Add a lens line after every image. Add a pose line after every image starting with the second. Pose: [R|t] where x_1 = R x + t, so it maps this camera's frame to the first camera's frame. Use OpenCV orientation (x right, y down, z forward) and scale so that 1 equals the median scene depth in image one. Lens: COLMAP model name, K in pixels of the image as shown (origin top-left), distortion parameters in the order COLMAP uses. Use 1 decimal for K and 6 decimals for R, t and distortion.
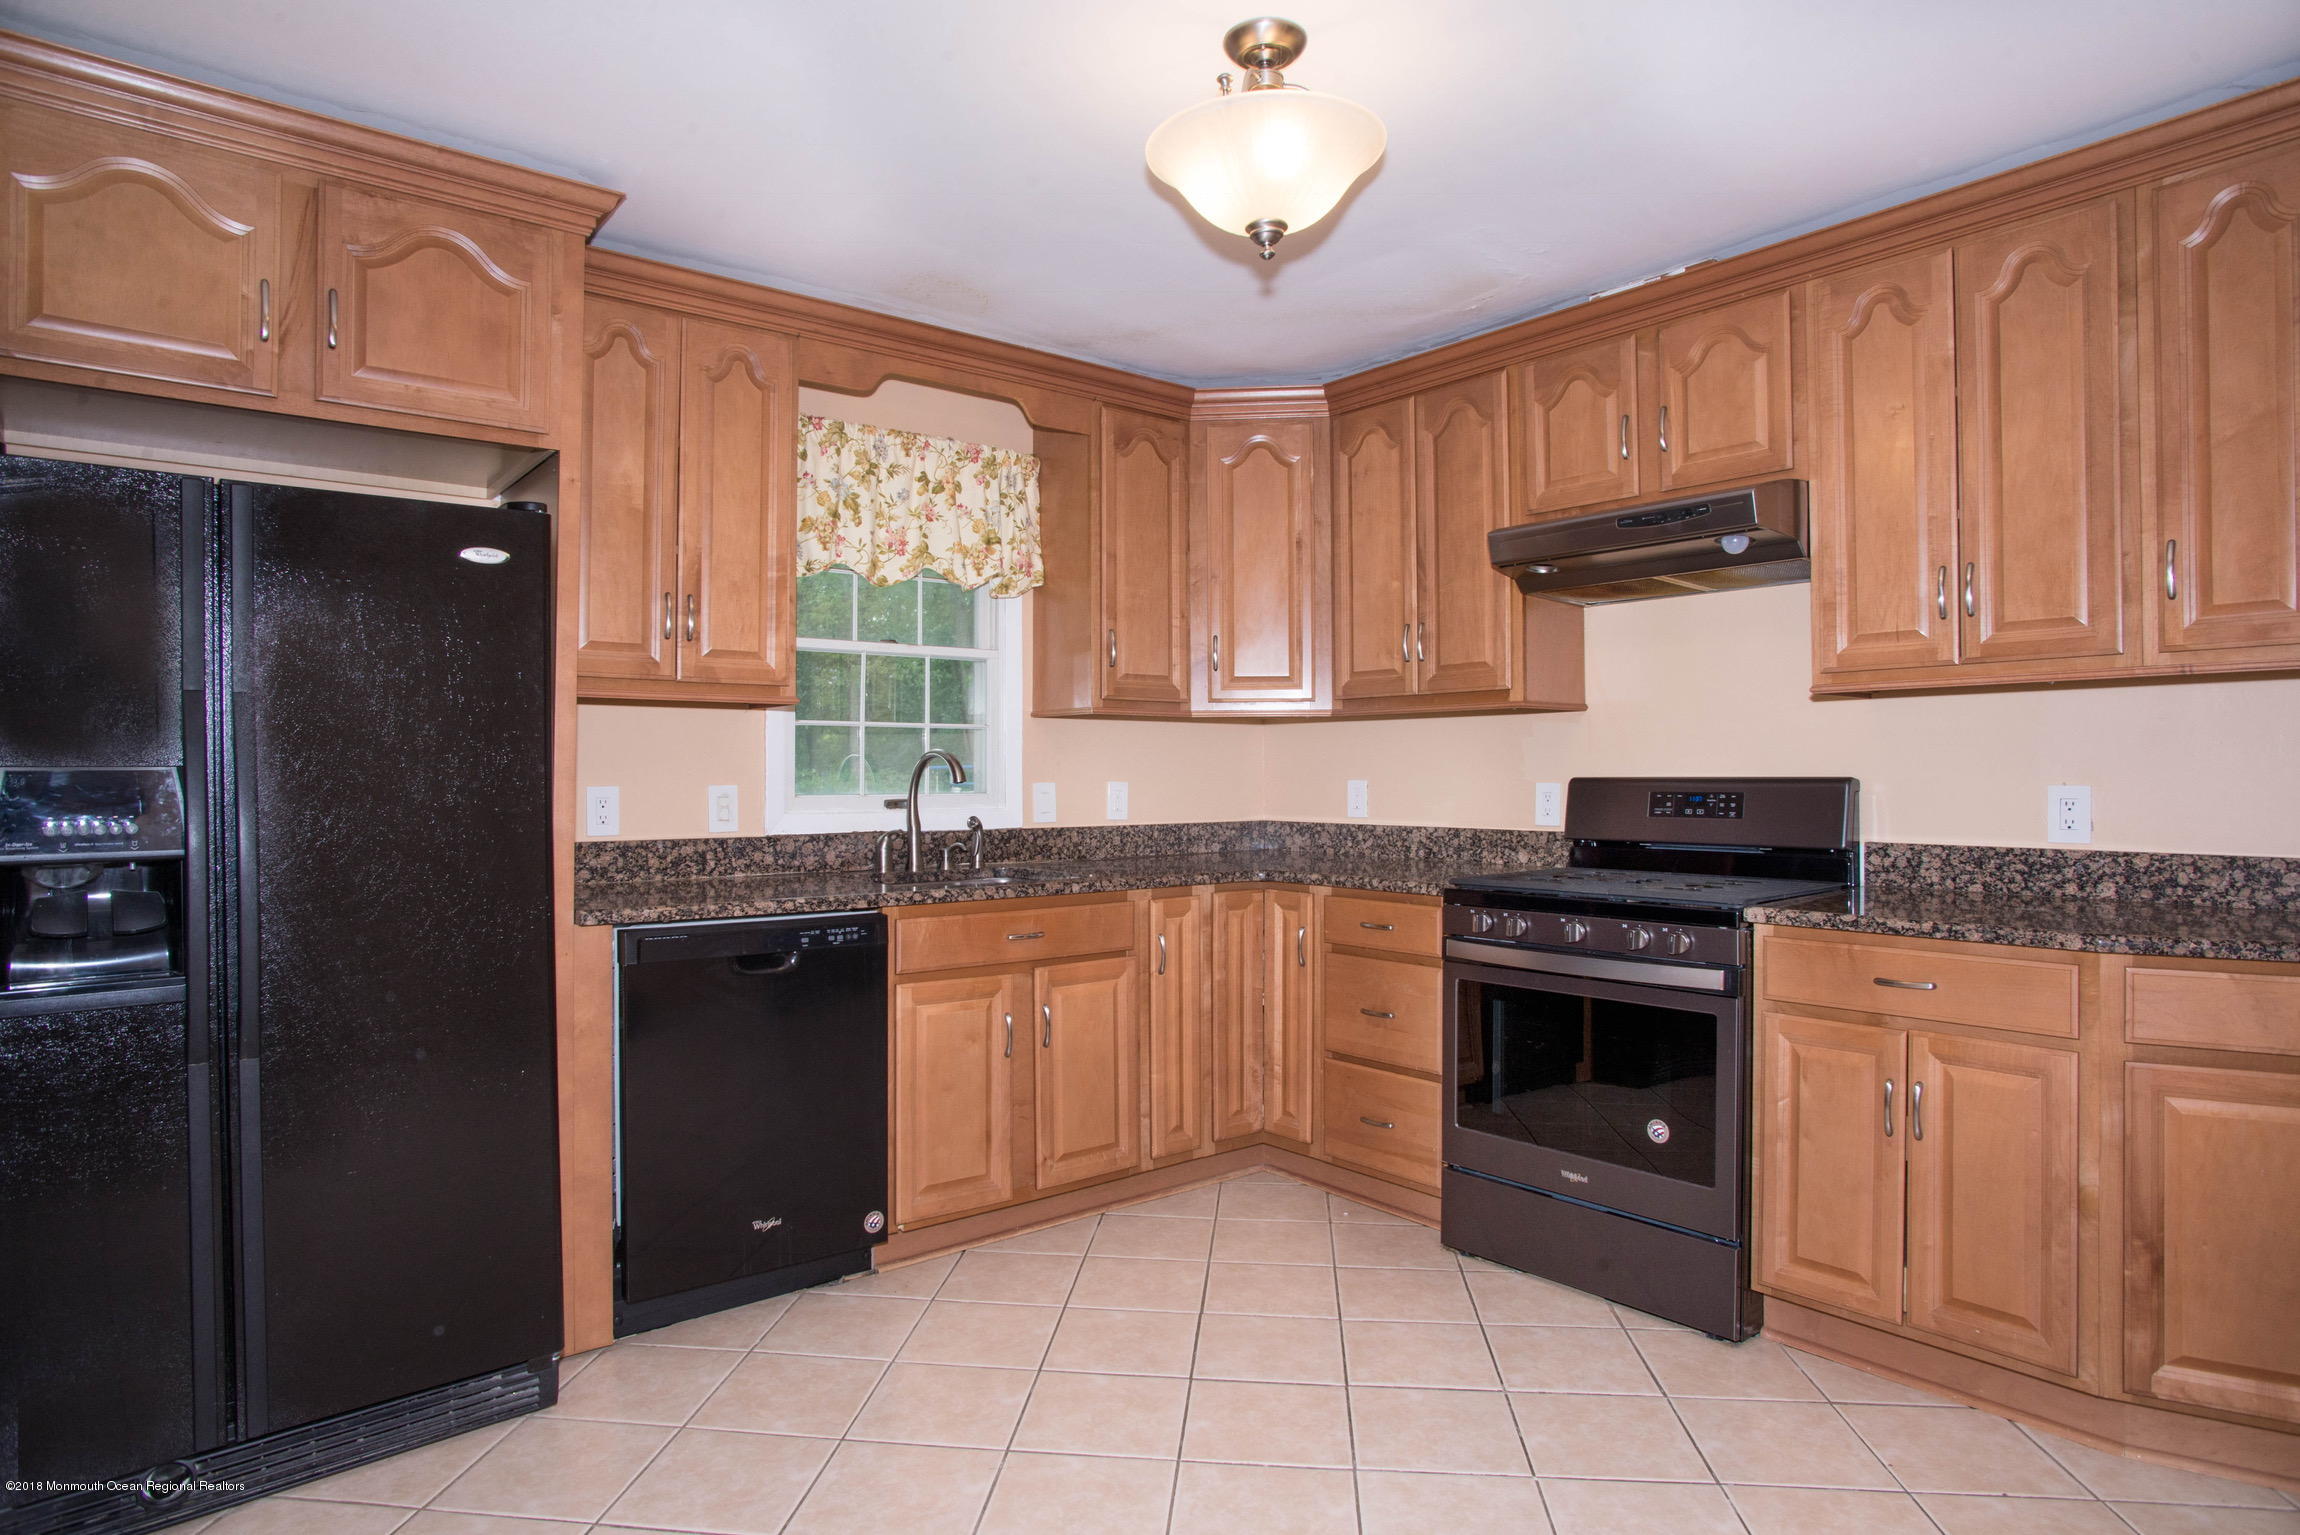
lens RADIAL K [[1338.5, 0, 1150.0], [0, 1338.5, 767.5], [0, 0, 1]] dist [-0.003138, 0.001213]
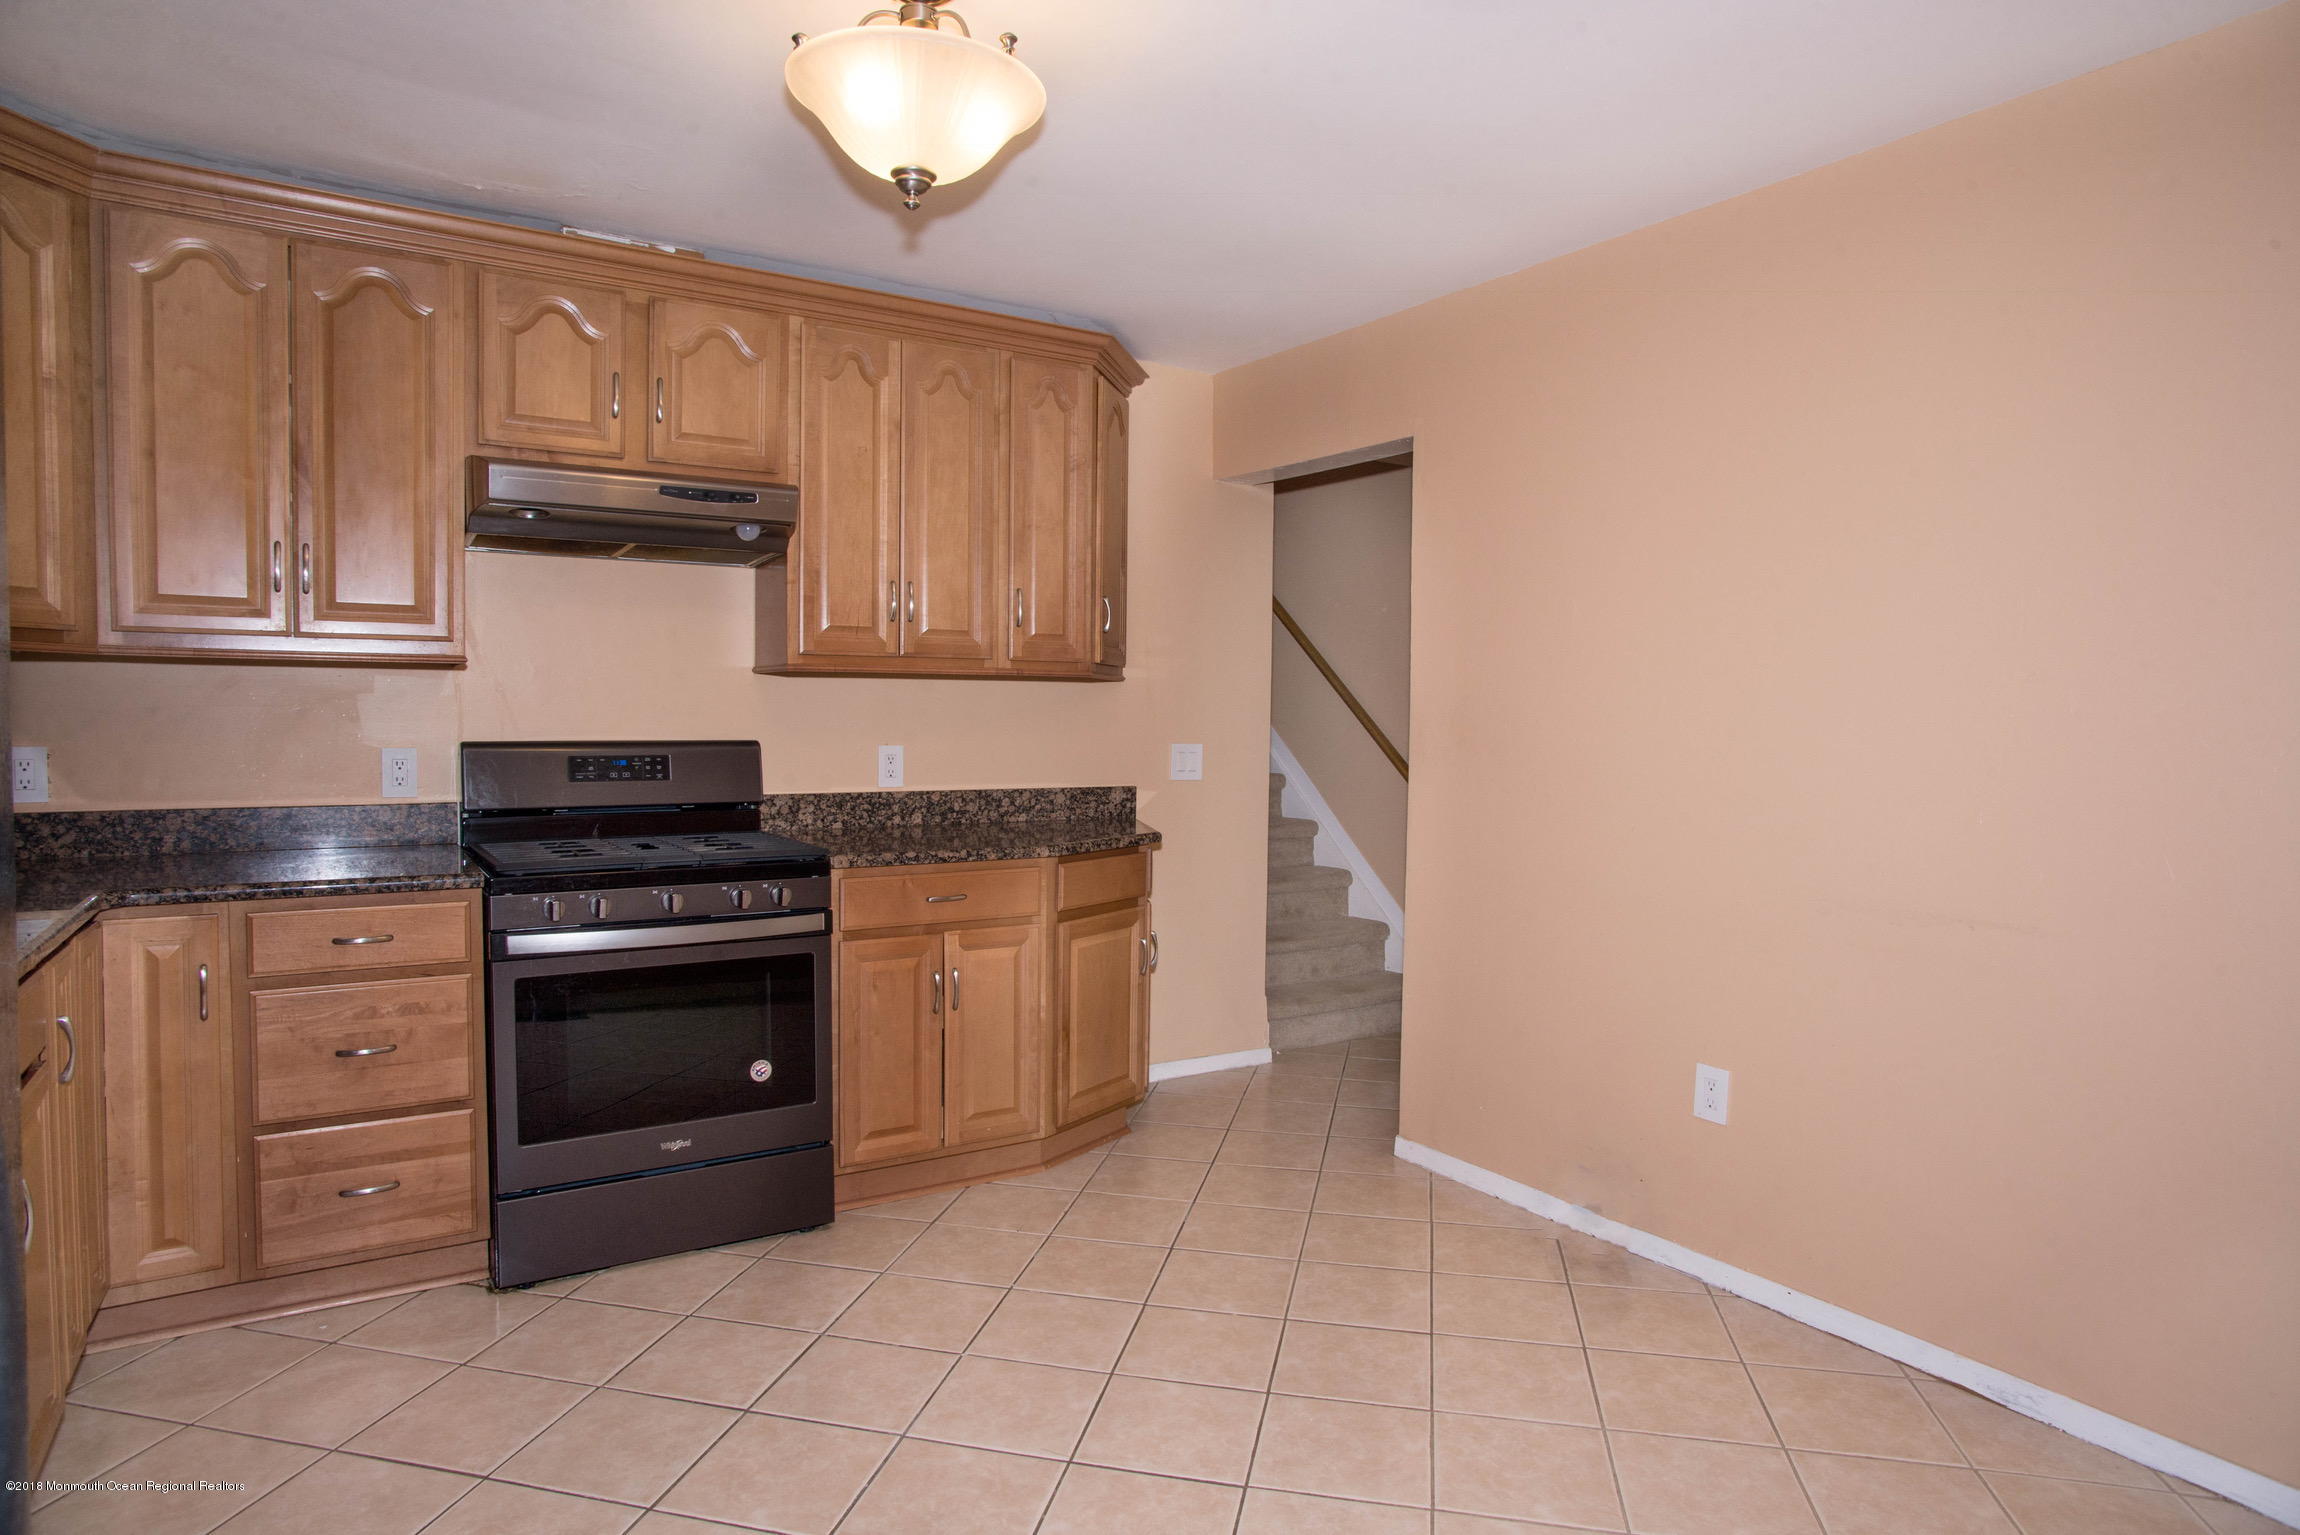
lens RADIAL K [[1338.5, 0, 1150.0], [0, 1338.5, 767.5], [0, 0, 1]] dist [-0.003138, 0.001213]
pose [[0.125459, -0.037516, 0.991389, -0.548437], [-0.016283, 0.999072, 0.039867, -0.019700], [-0.991965, -0.021145, 0.124732, 0.466783]]
